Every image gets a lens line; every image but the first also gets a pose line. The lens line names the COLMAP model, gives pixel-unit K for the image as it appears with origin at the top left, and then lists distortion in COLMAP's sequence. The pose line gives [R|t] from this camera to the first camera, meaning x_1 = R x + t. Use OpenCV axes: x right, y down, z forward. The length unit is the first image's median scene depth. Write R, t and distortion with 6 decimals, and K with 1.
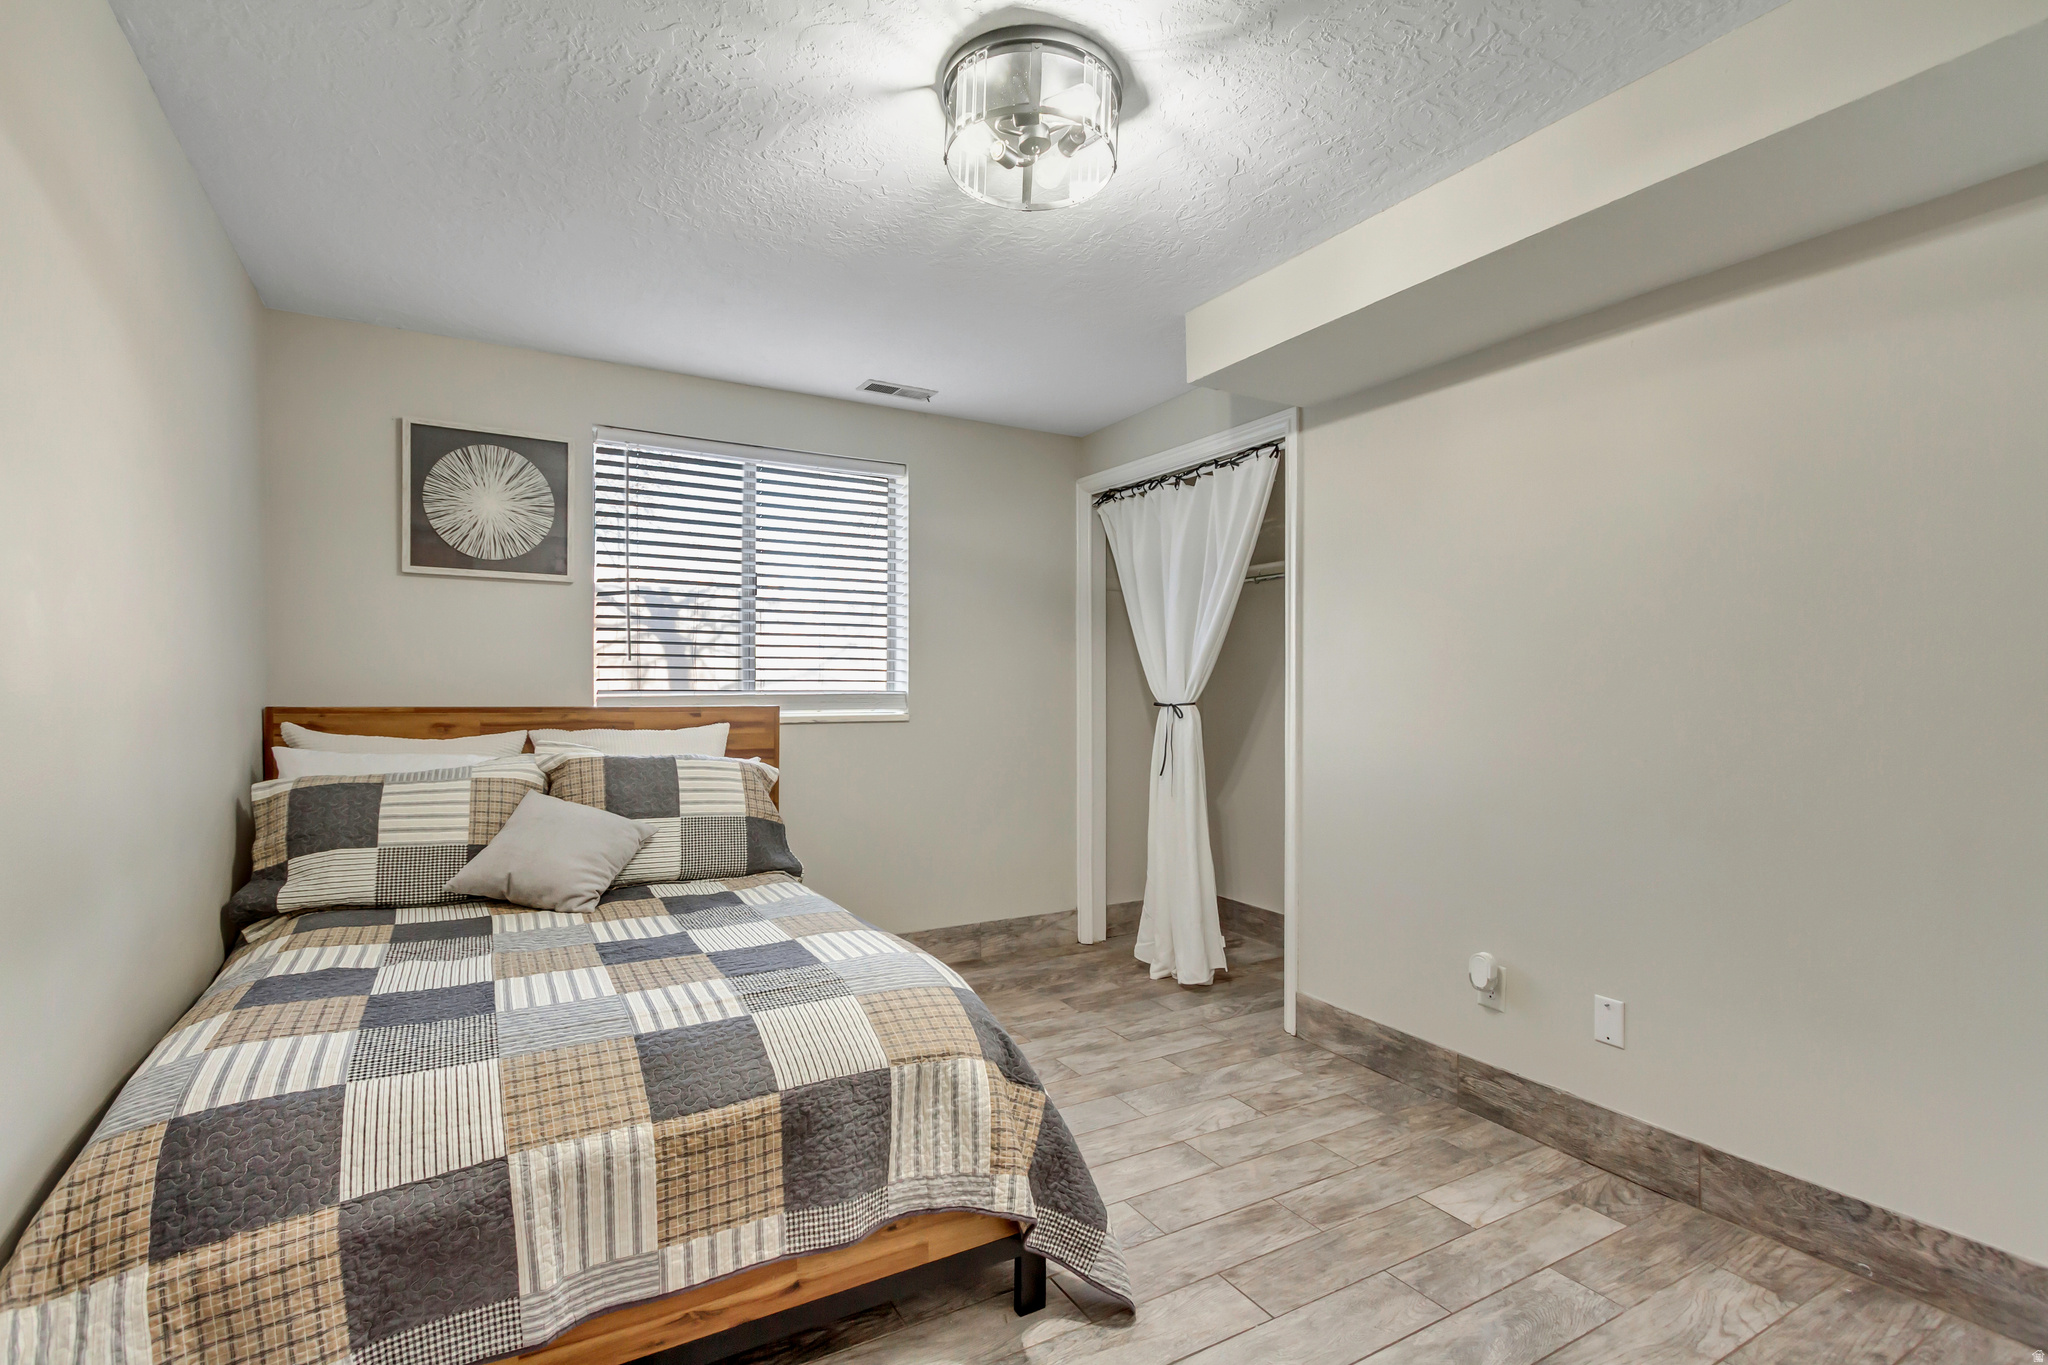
lens RADIAL K [[957.6, 0, 1020.7], [0, 957.6, 689.6], [0, 0, 1]] dist [0.010870, -0.000220]
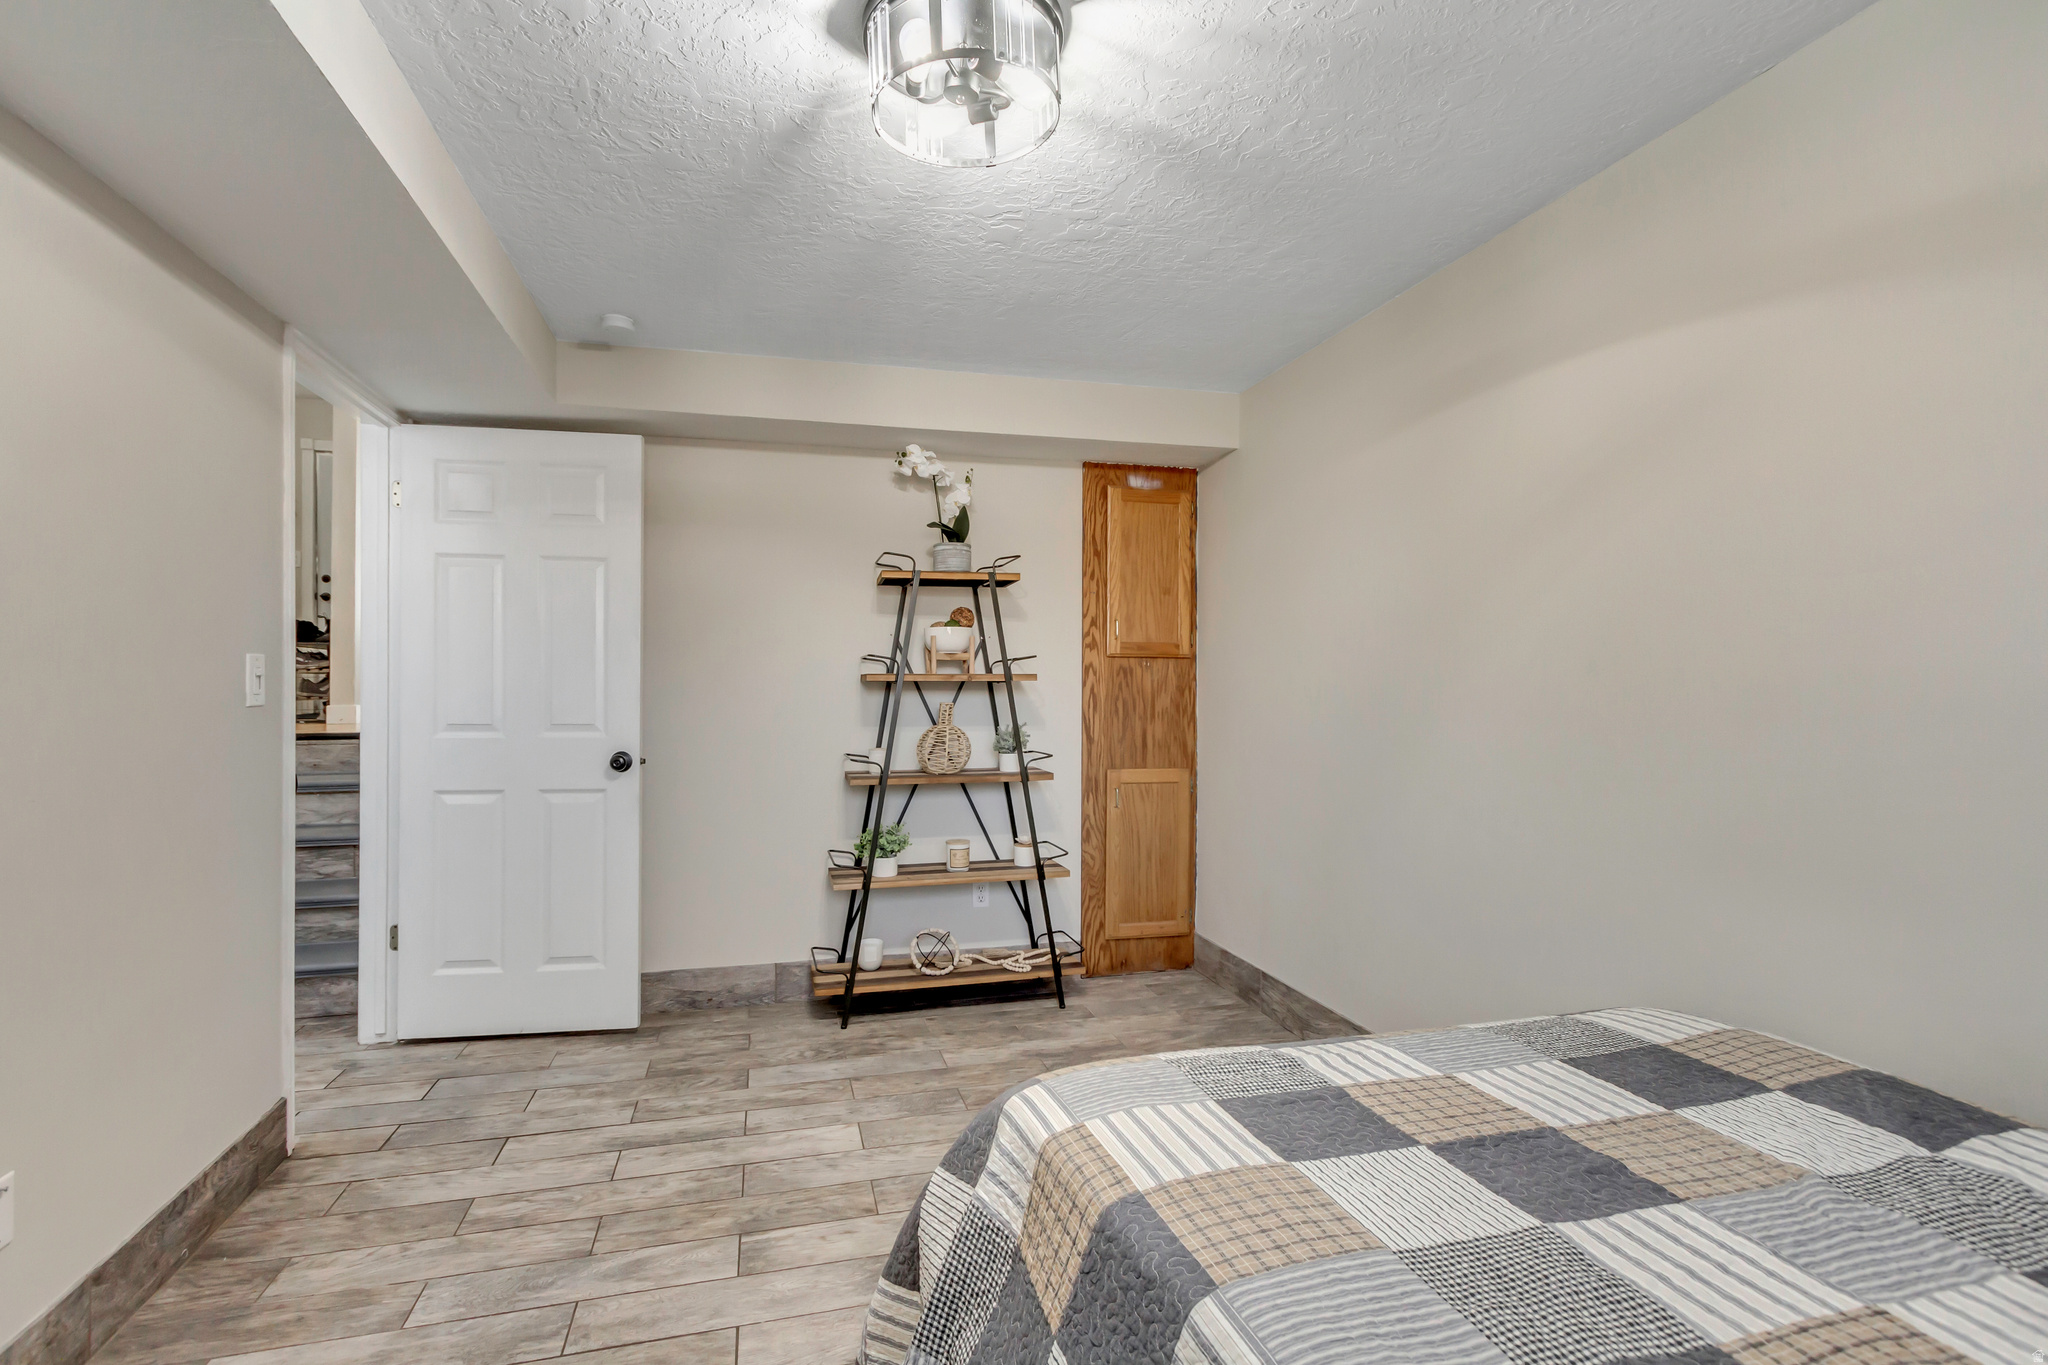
lens RADIAL K [[957.6, 0, 1006.0], [0, 957.6, 684.4], [0, 0, 1]] dist [0.010870, -0.000220]
pose [[-0.962933, -0.002755, 0.269725, -0.185438], [-0.001471, 0.999987, 0.004964, -0.013671], [-0.269735, 0.004383, -0.962925, 1.281410]]
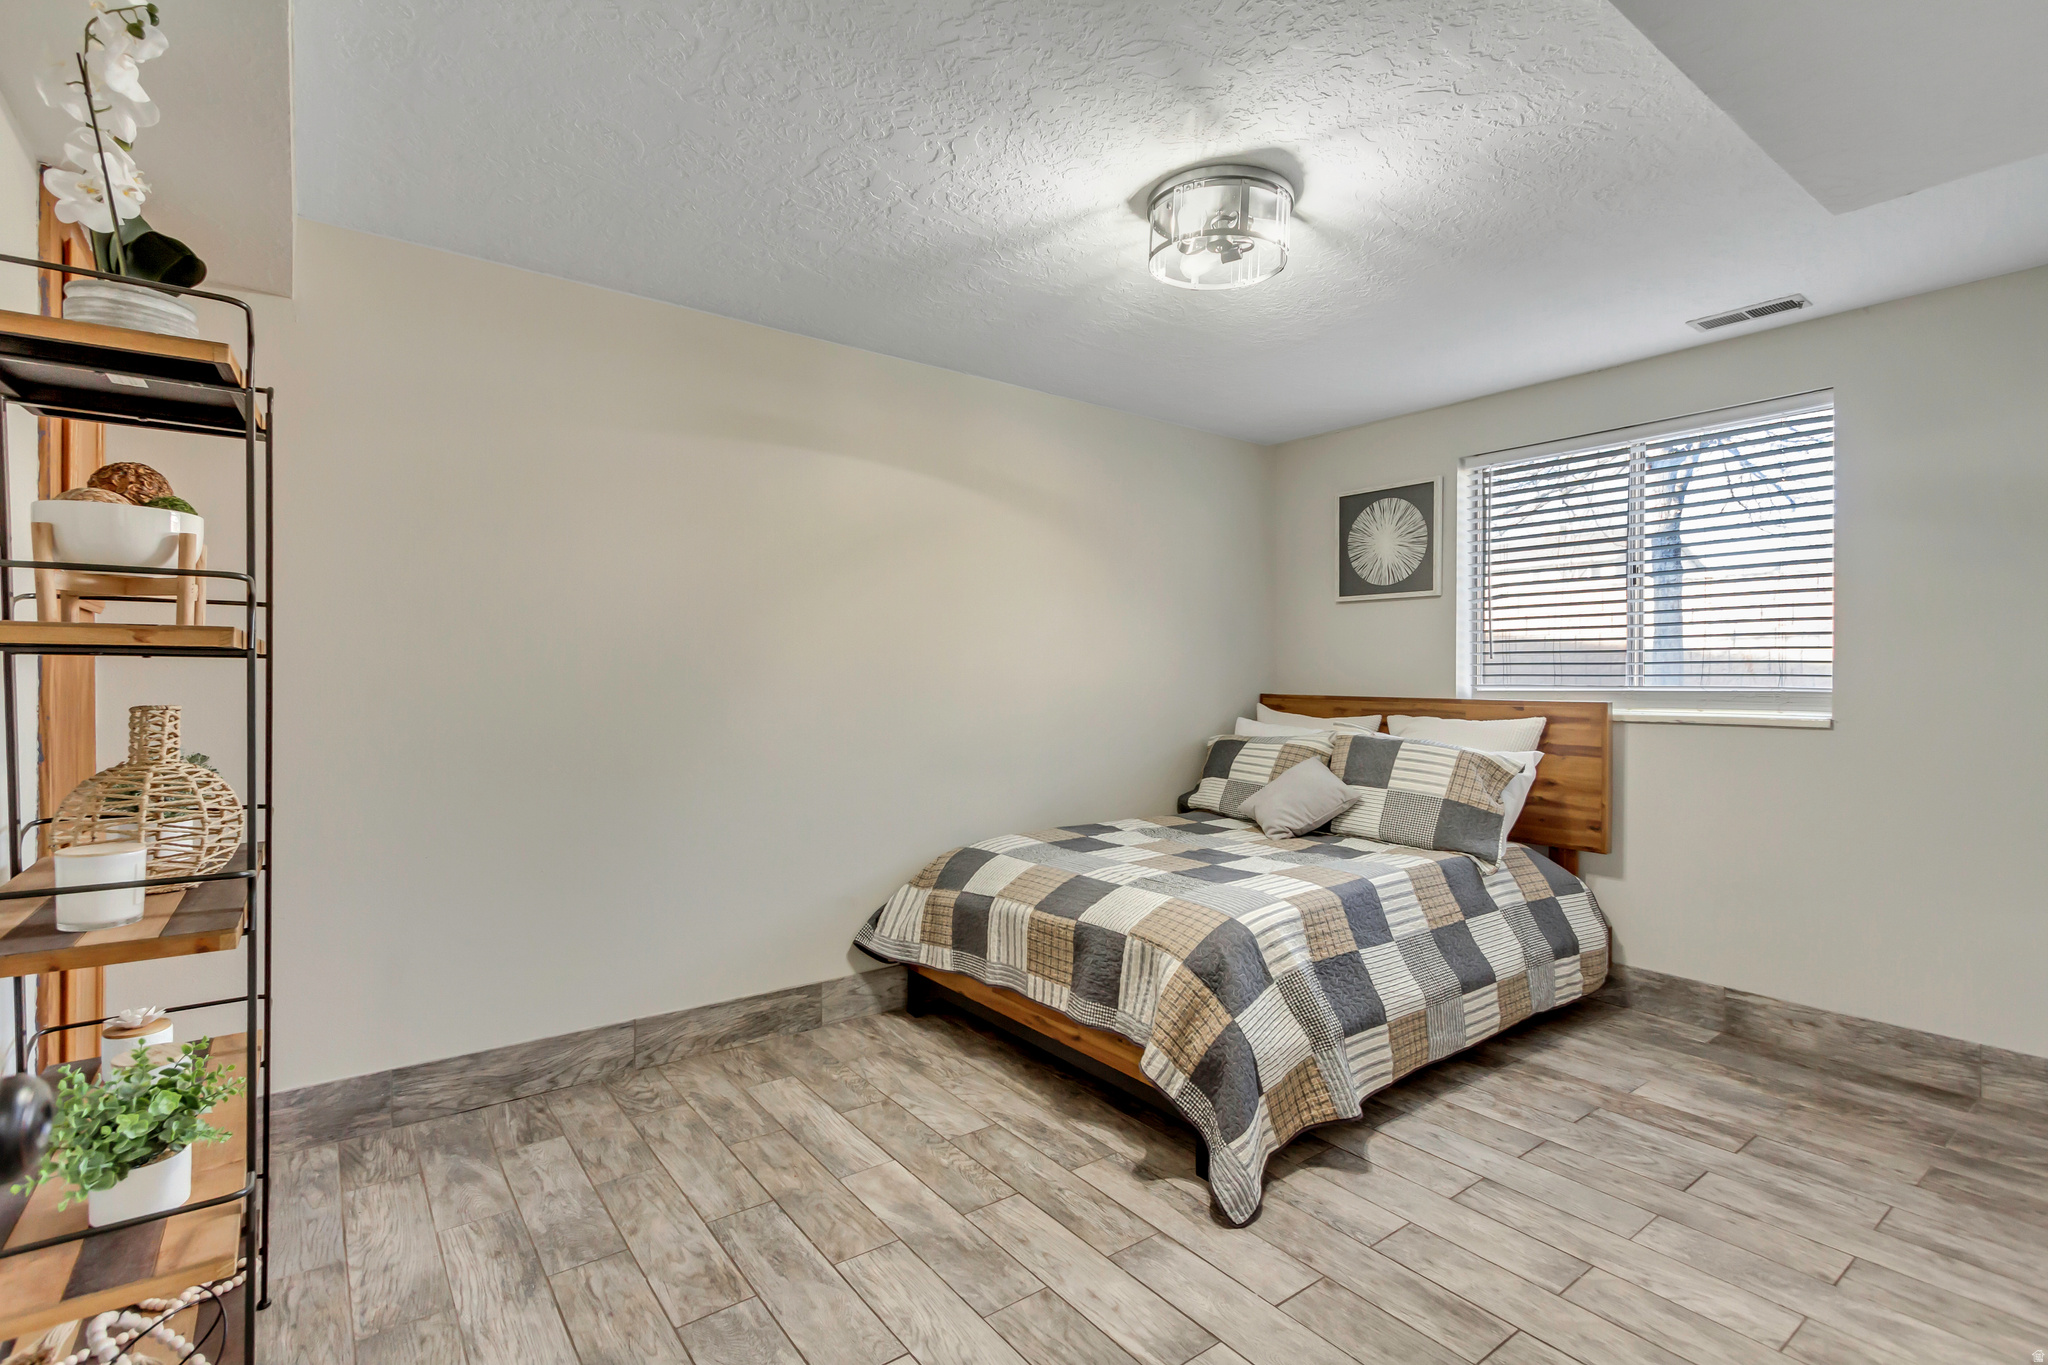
lens RADIAL K [[957.6, 0, 1004.5], [0, 957.6, 676.4], [0, 0, 1]] dist [0.010870, -0.000220]
pose [[0.107114, -0.004911, -0.994235, 0.840709], [-0.005973, 0.999967, -0.005583, 0.000389], [0.994229, 0.006536, 0.107081, 0.411262]]
